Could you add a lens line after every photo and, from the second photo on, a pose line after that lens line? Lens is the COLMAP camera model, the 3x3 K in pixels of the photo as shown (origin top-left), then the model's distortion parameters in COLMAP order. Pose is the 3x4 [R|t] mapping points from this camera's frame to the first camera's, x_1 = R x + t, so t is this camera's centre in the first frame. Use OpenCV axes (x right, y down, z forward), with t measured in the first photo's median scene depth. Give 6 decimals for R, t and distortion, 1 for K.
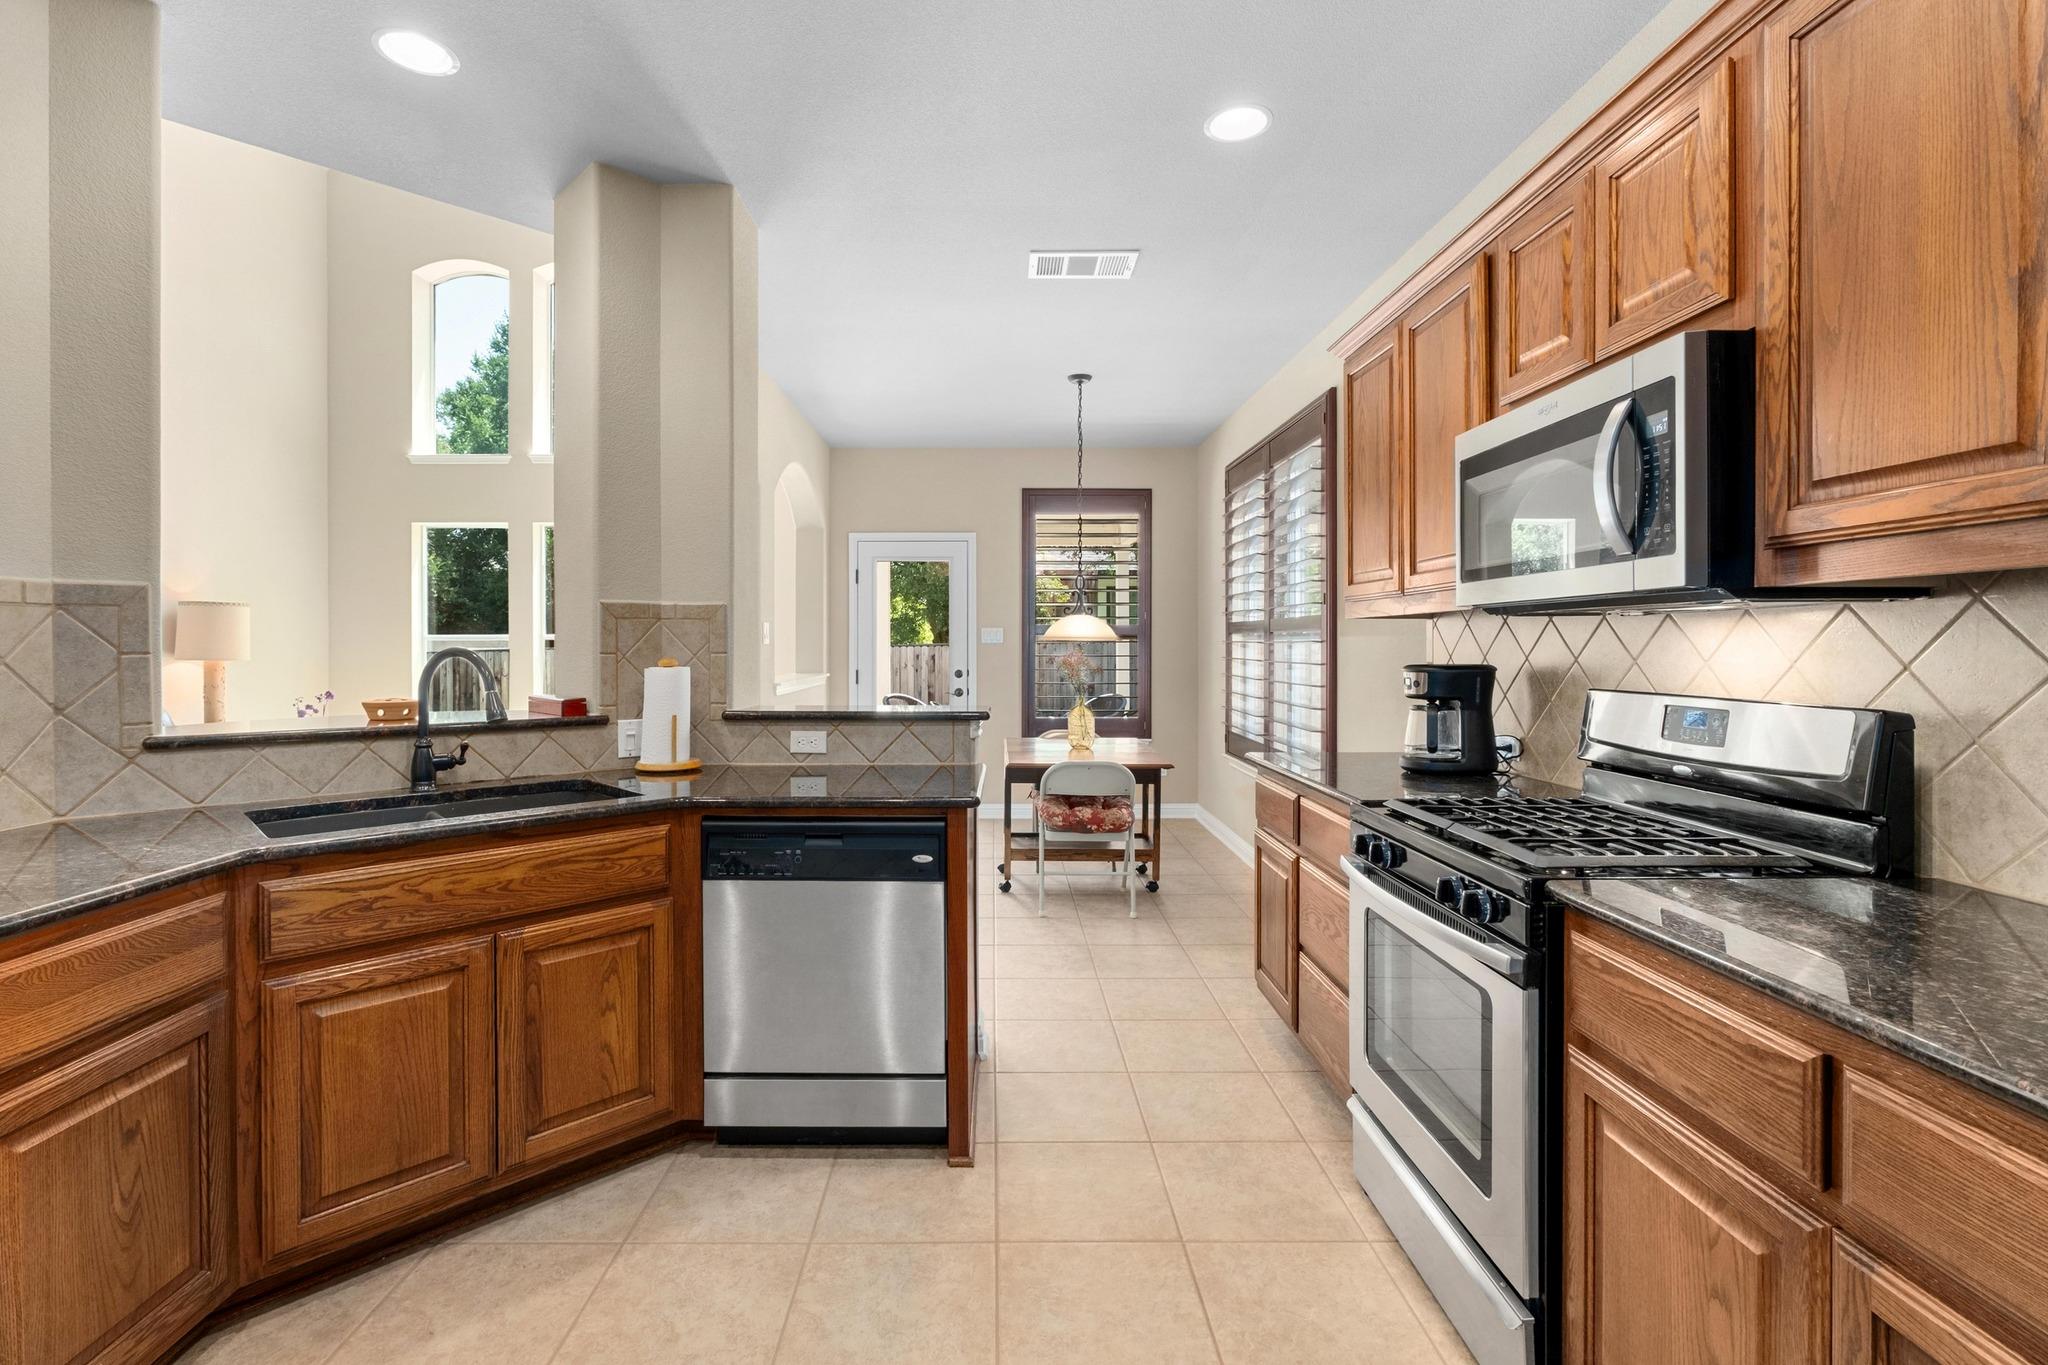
lens RADIAL K [[929.0, 0, 1023.8], [0, 929.0, 642.6], [0, 0, 1]] dist [0.001784, 0.000805]
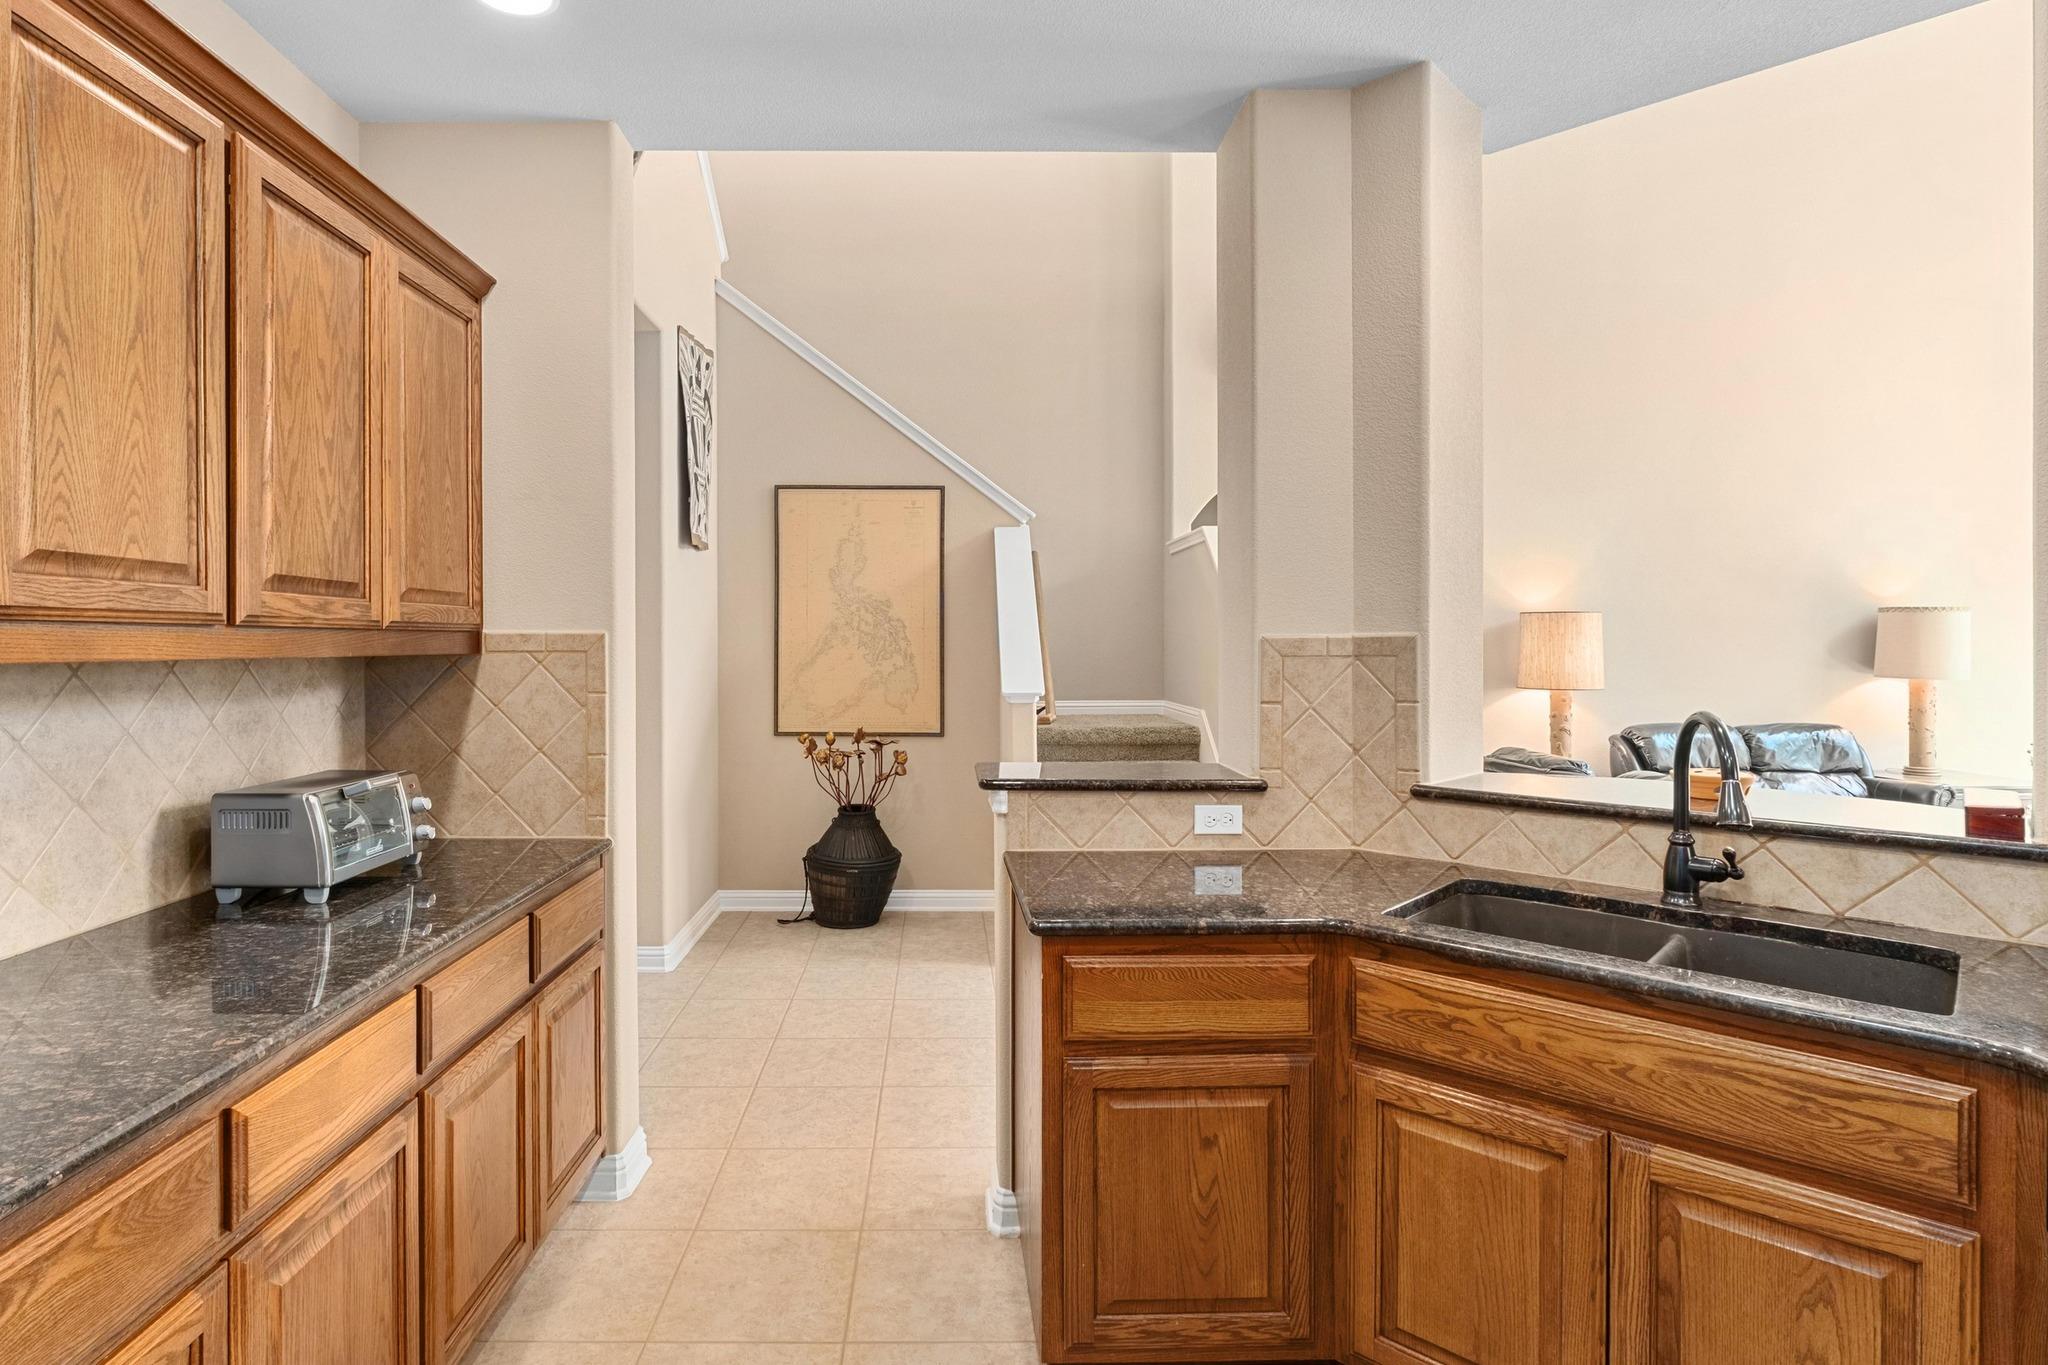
lens RADIAL K [[1110.9, 0, 1023.3], [0, 1110.9, 632.8], [0, 0, 1]] dist [-0.003176, 0.001195]
pose [[-0.024572, 0.005114, -0.999685, 0.302887], [0.004921, 0.999975, 0.004994, -0.076670], [0.999686, -0.004796, -0.024596, 0.628594]]
